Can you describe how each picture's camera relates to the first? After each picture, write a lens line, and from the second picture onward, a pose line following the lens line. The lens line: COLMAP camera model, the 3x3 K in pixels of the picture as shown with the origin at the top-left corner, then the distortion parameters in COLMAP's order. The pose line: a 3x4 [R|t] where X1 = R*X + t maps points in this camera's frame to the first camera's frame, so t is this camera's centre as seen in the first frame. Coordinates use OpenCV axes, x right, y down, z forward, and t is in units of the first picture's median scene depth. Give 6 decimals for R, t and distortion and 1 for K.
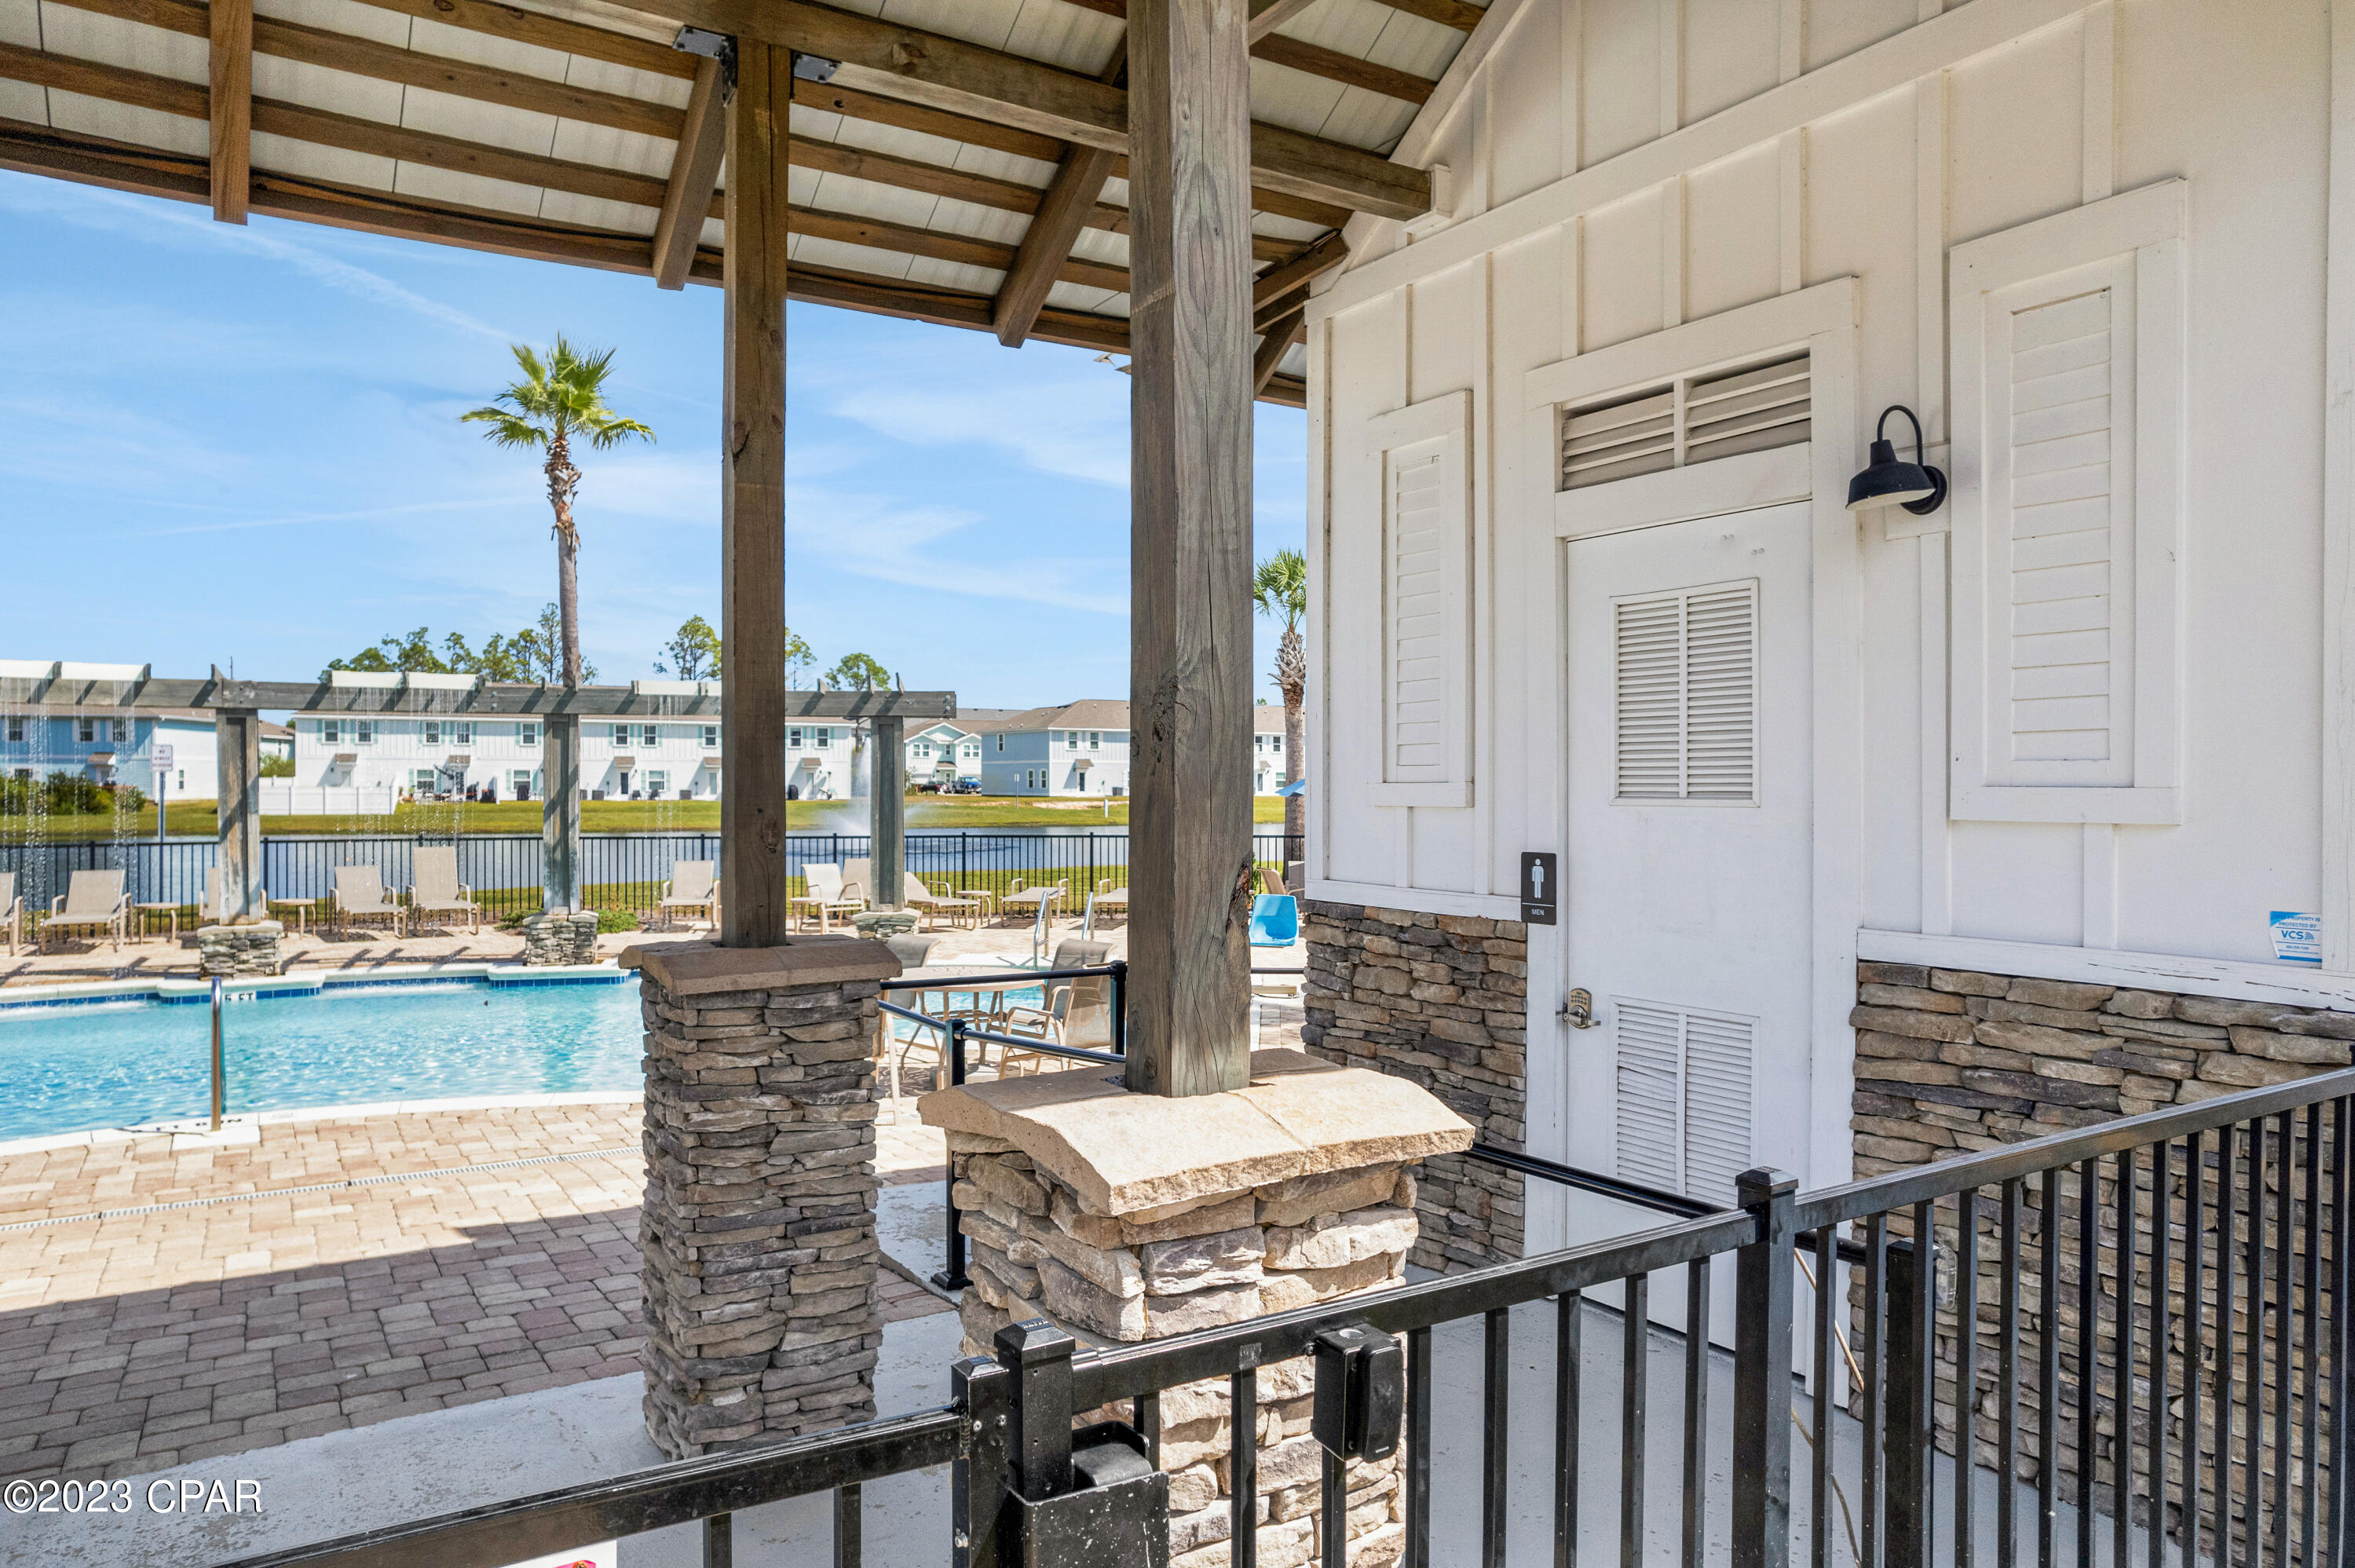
lens RADIAL K [[1542.1, 0, 1185.0], [0, 1542.1, 796.5], [0, 0, 1]] dist [-0.033830, 0.002289]
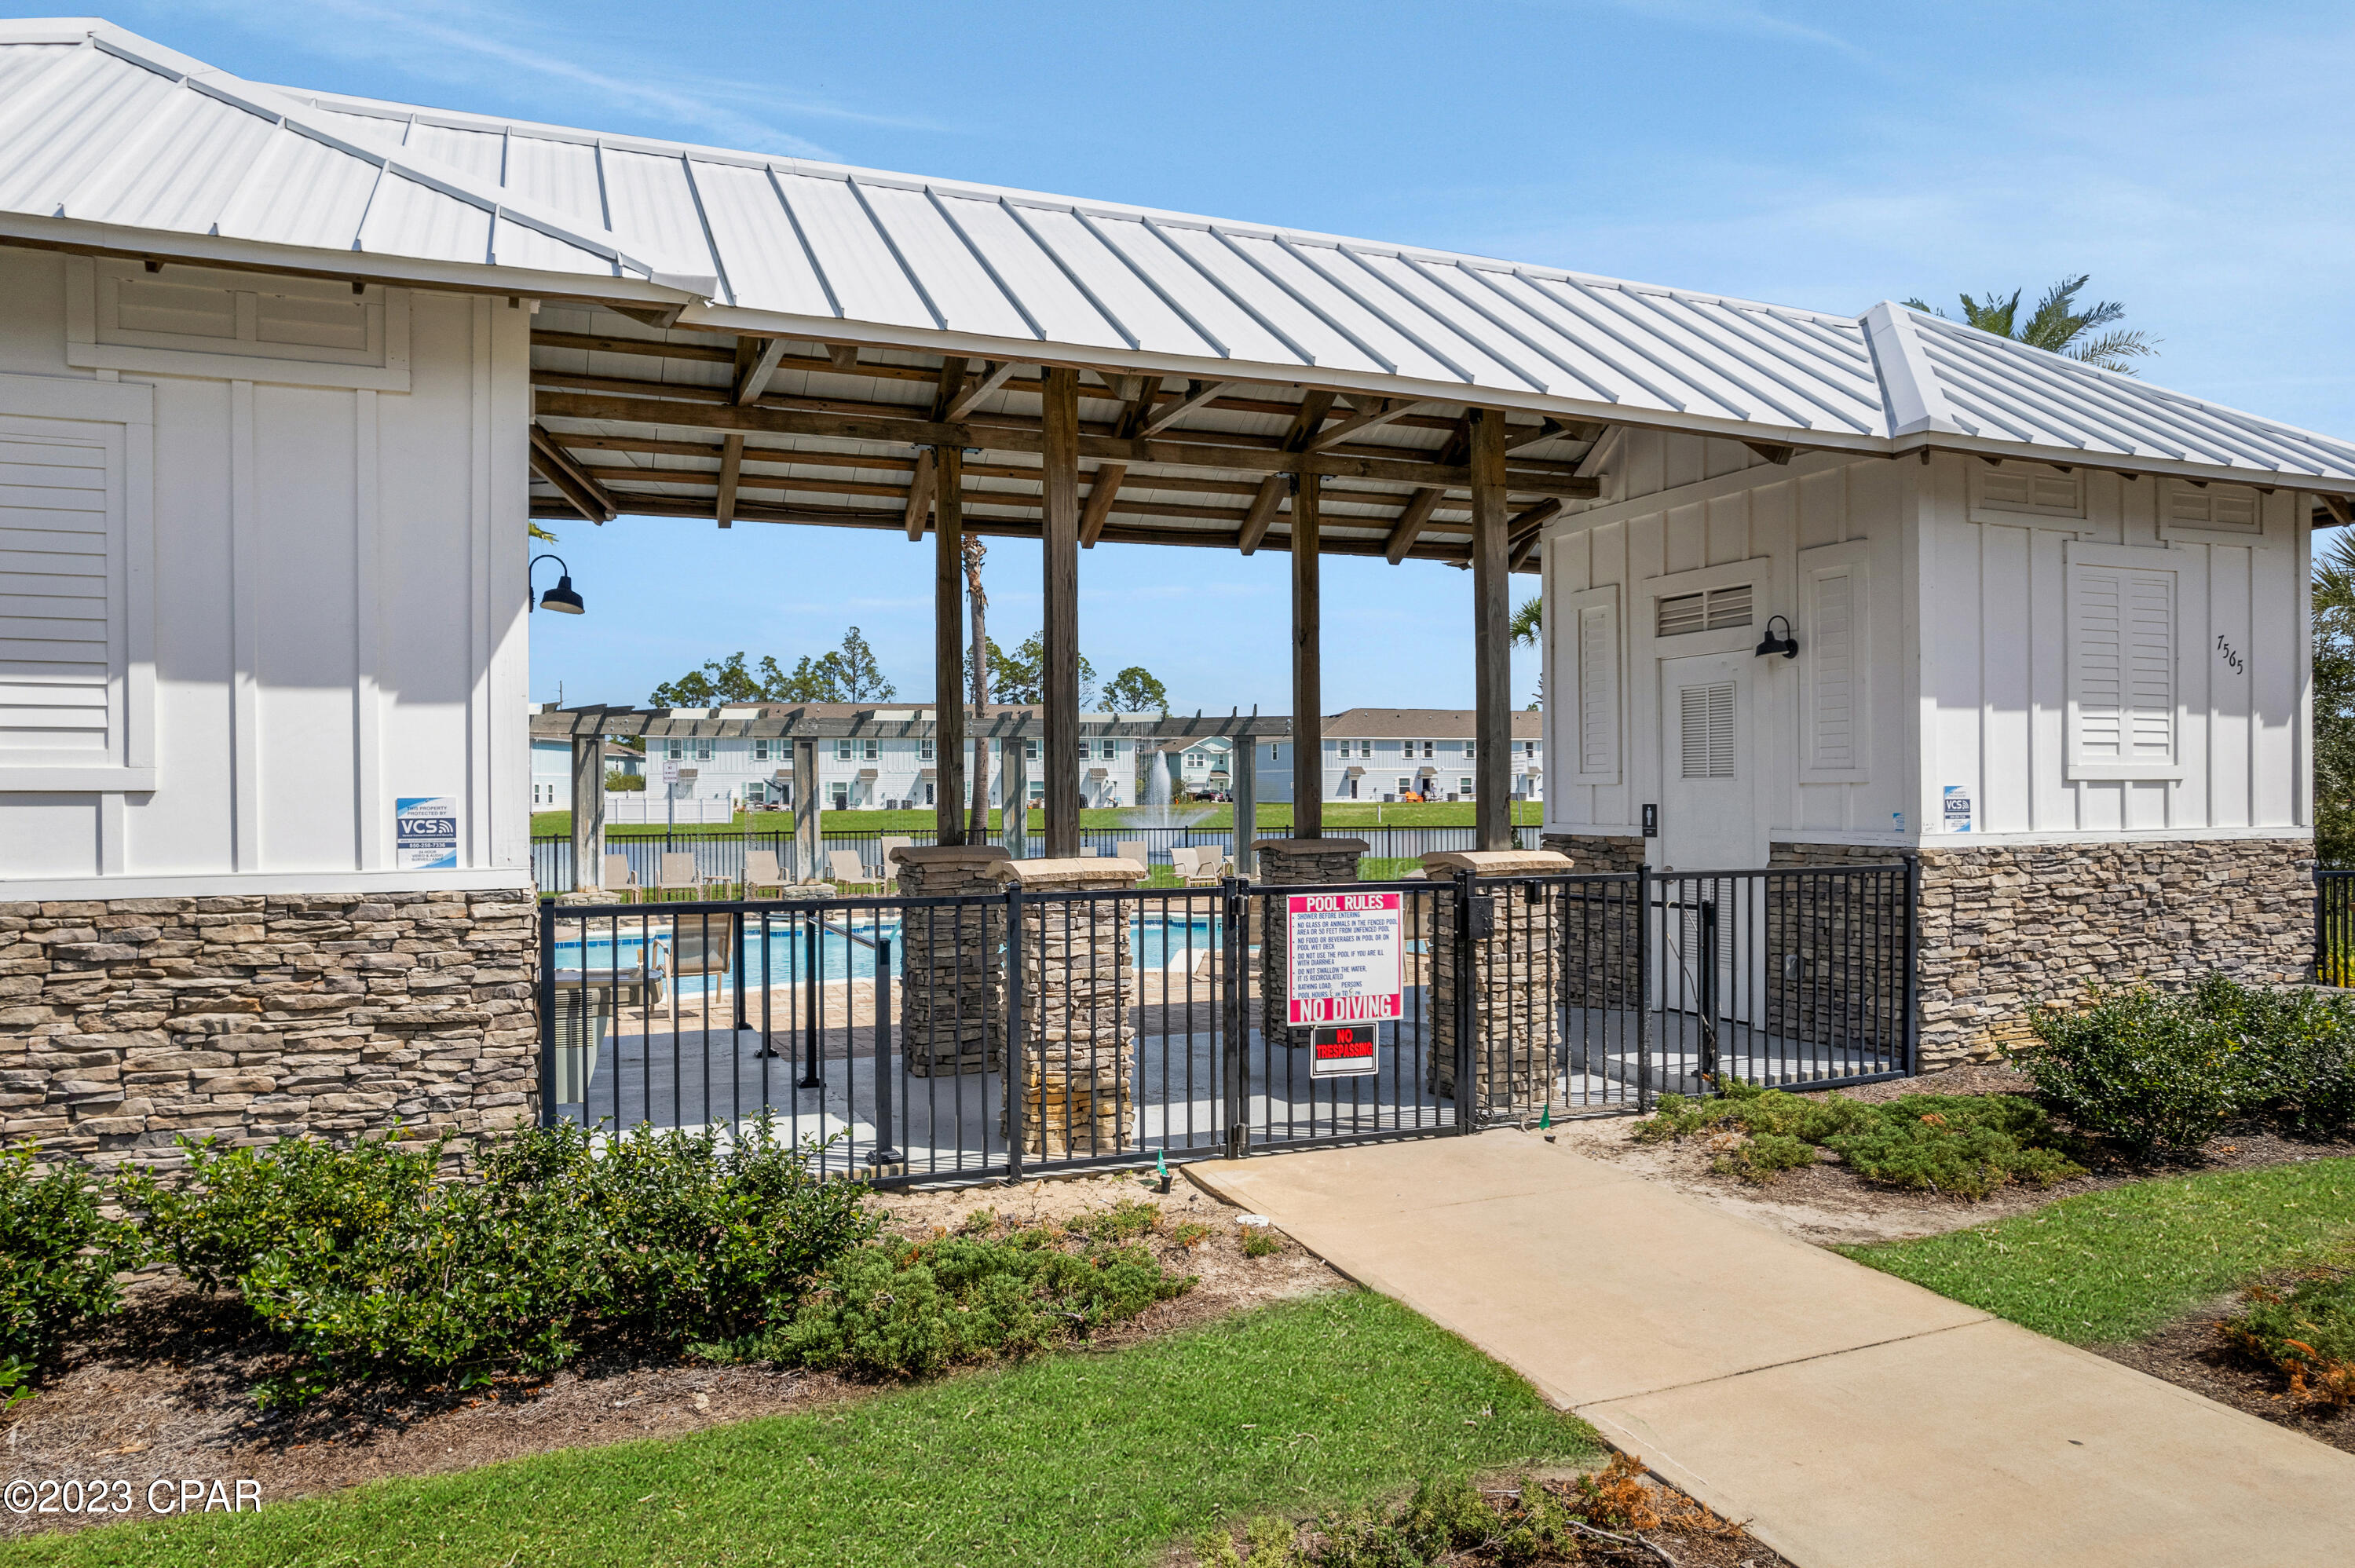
lens RADIAL K [[1542.1, 0, 1185.0], [0, 1542.1, 796.5], [0, 0, 1]] dist [-0.033830, 0.002289]
pose [[0.985084, -0.007673, -0.171905, -0.012436], [0.006725, 0.999959, -0.006096, 0.010520], [0.171945, 0.004849, 0.985095, -0.375068]]
